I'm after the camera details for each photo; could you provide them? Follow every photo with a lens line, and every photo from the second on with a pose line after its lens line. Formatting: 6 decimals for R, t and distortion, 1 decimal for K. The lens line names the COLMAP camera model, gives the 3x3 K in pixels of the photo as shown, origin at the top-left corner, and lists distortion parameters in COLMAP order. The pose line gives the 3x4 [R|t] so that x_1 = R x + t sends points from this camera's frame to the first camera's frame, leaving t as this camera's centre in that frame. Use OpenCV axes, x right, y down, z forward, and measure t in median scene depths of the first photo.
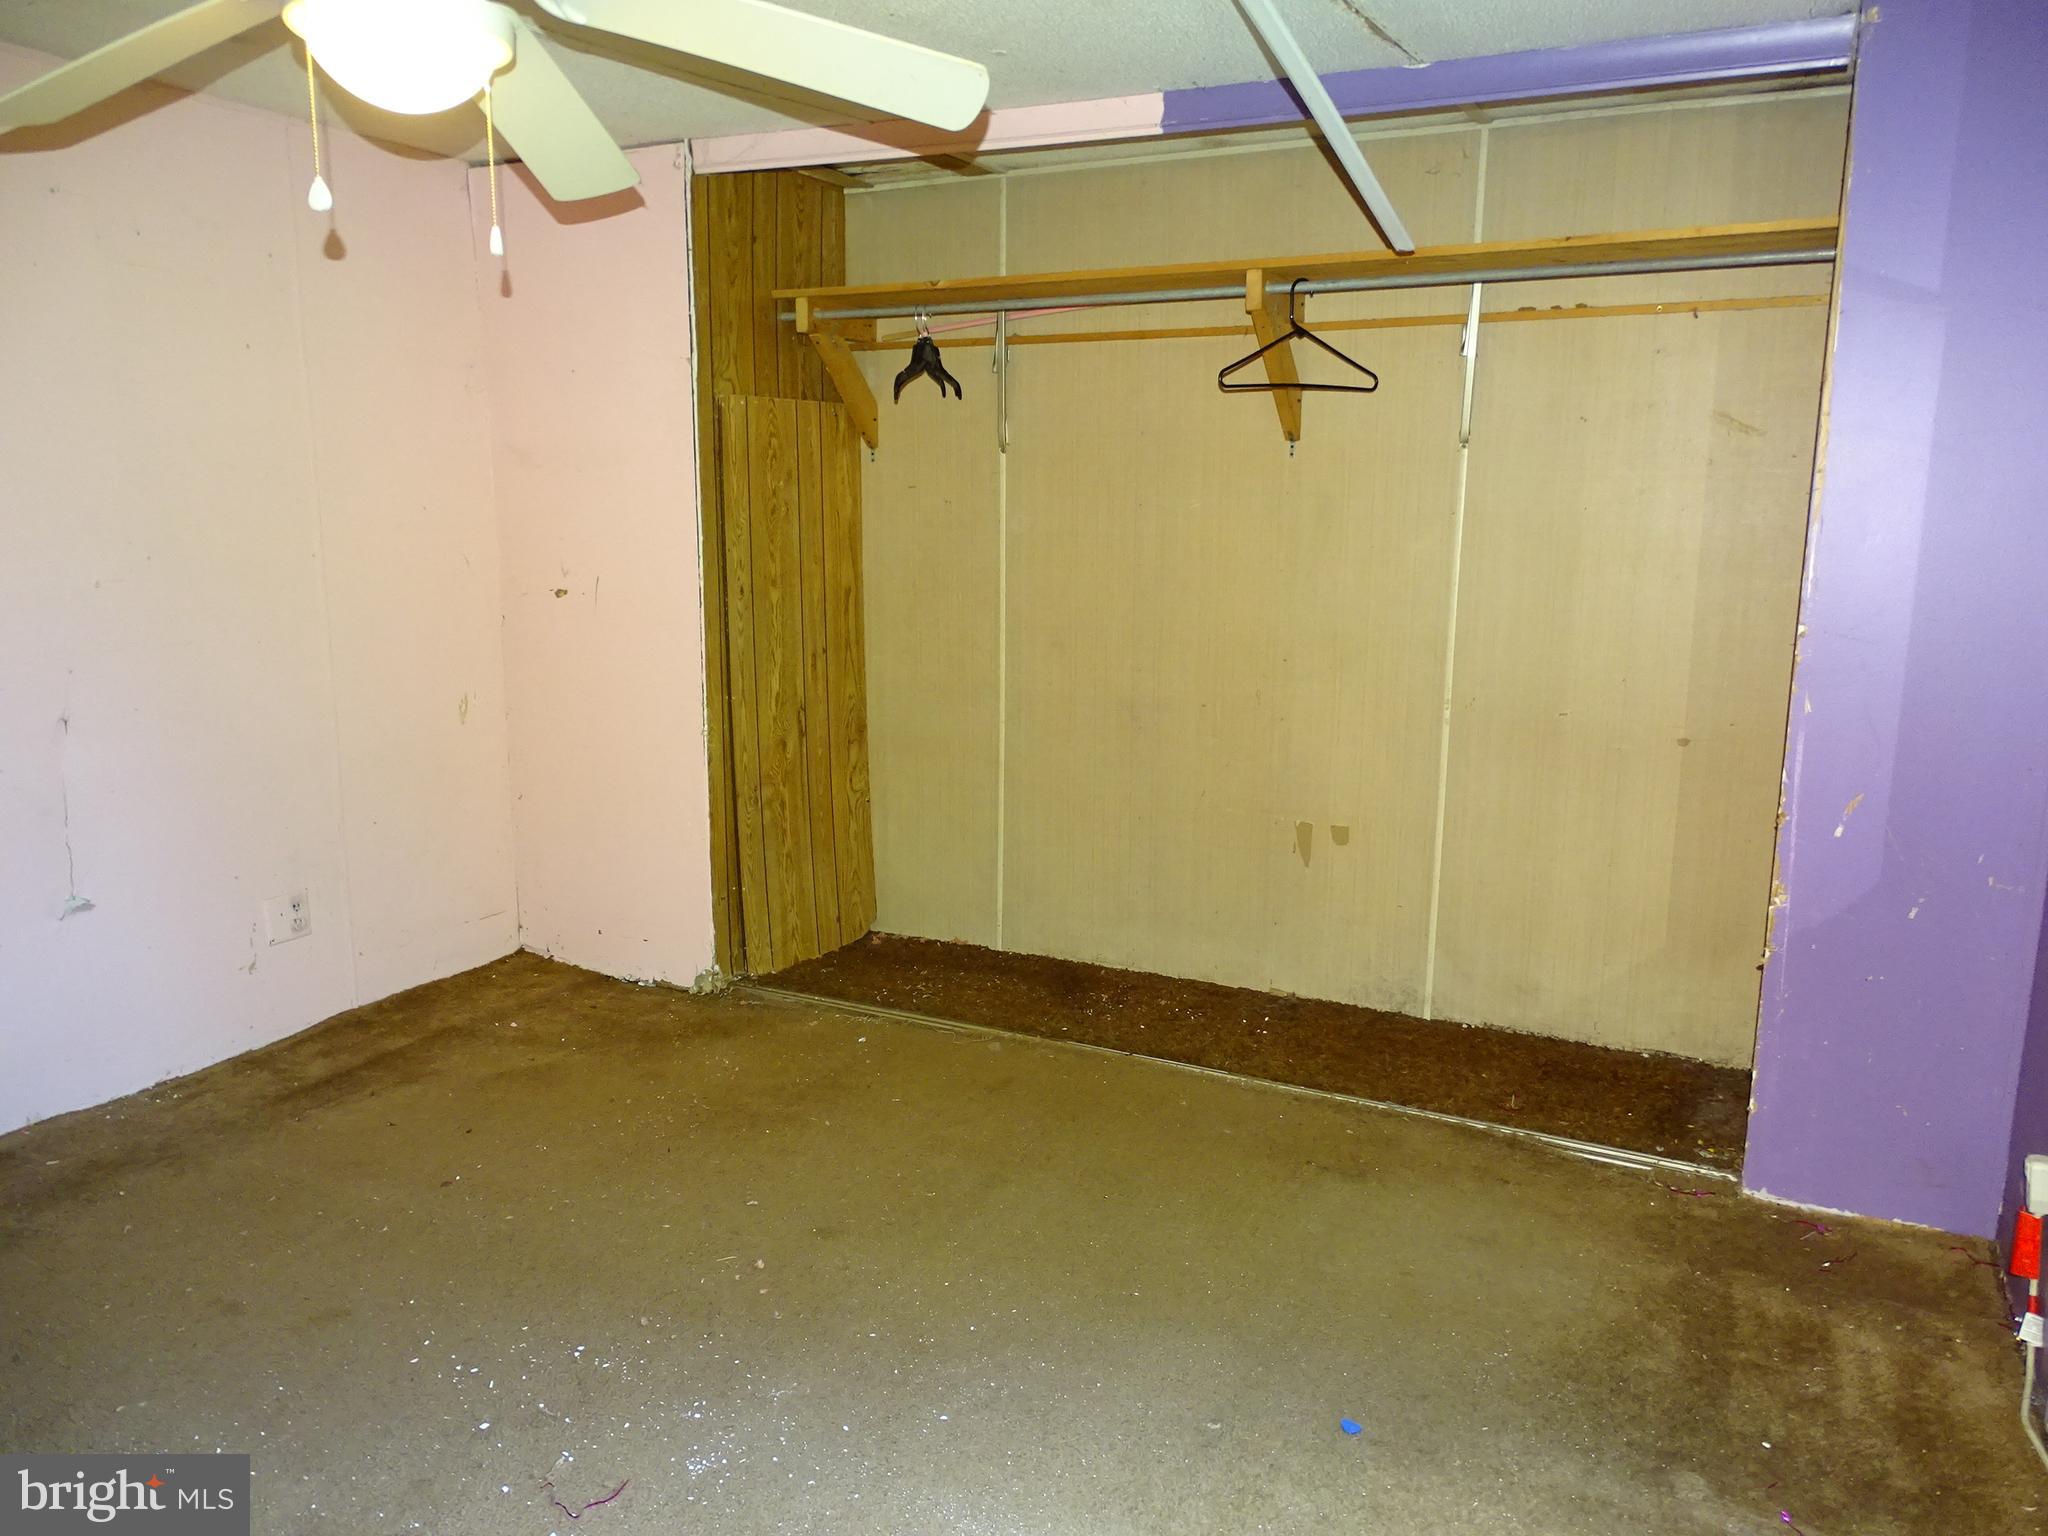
lens RADIAL K [[1459.7, 0, 1030.1], [0, 1459.7, 762.8], [0, 0, 1]] dist [0.005290, -0.000248]
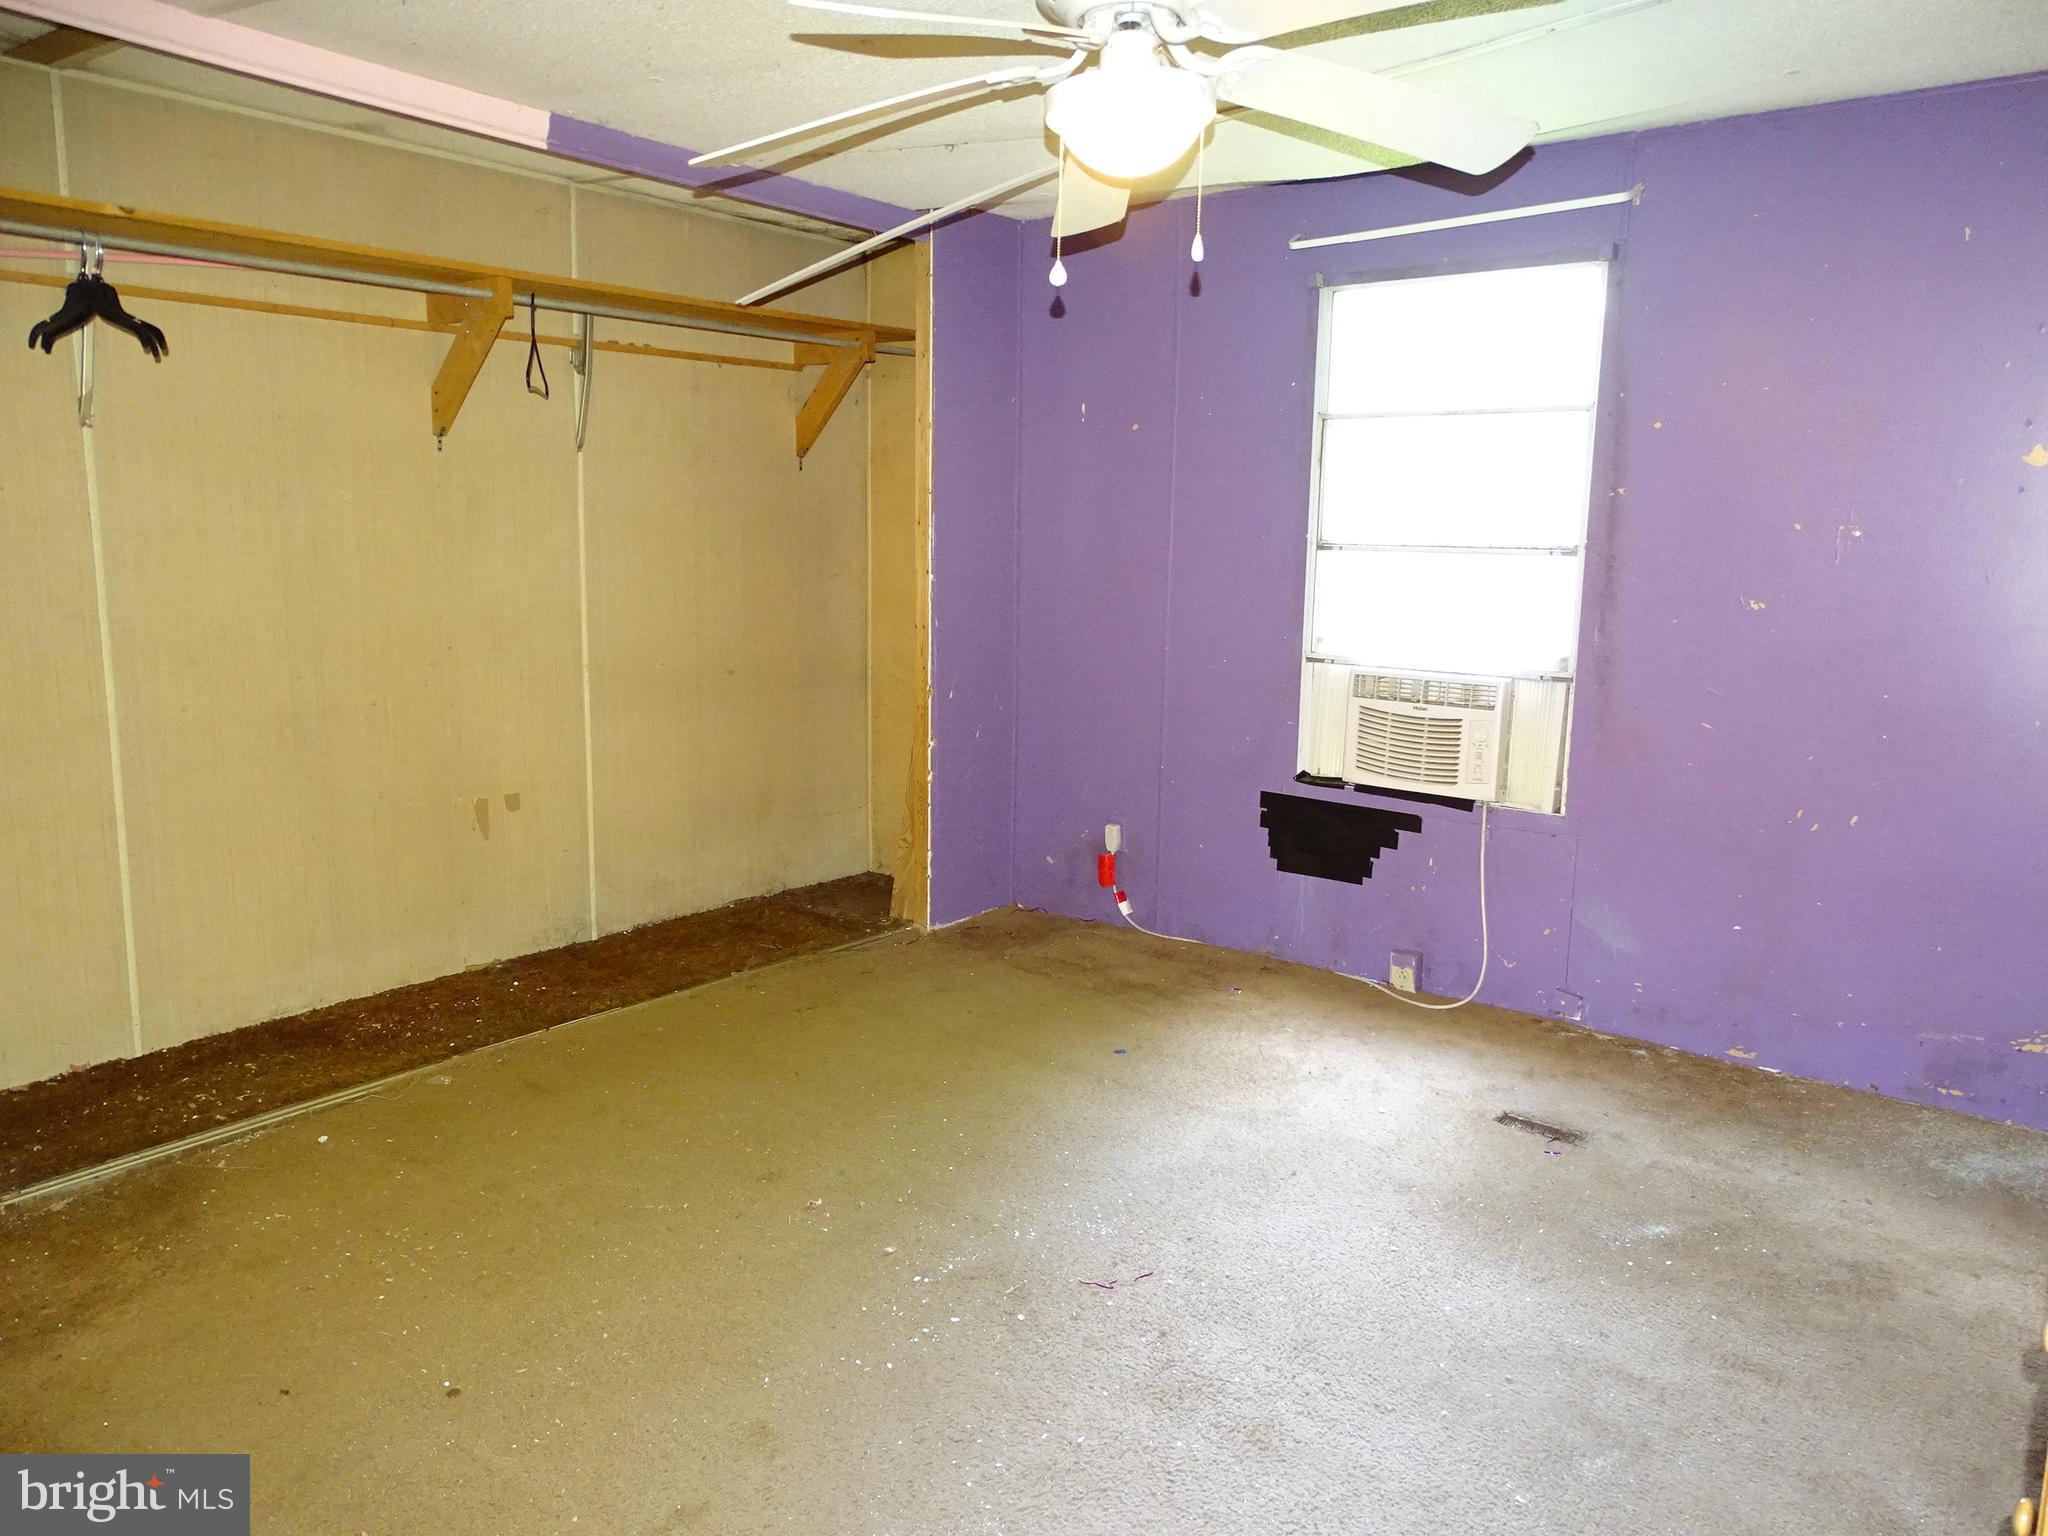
lens RADIAL K [[1459.7, 0, 1030.1], [0, 1459.7, 762.8], [0, 0, 1]] dist [0.005290, -0.000248]
pose [[0.202630, -0.162025, 0.965758, -0.777428], [0.168226, 0.977315, 0.128668, -0.055656], [-0.964697, 0.136393, 0.225290, 0.389569]]
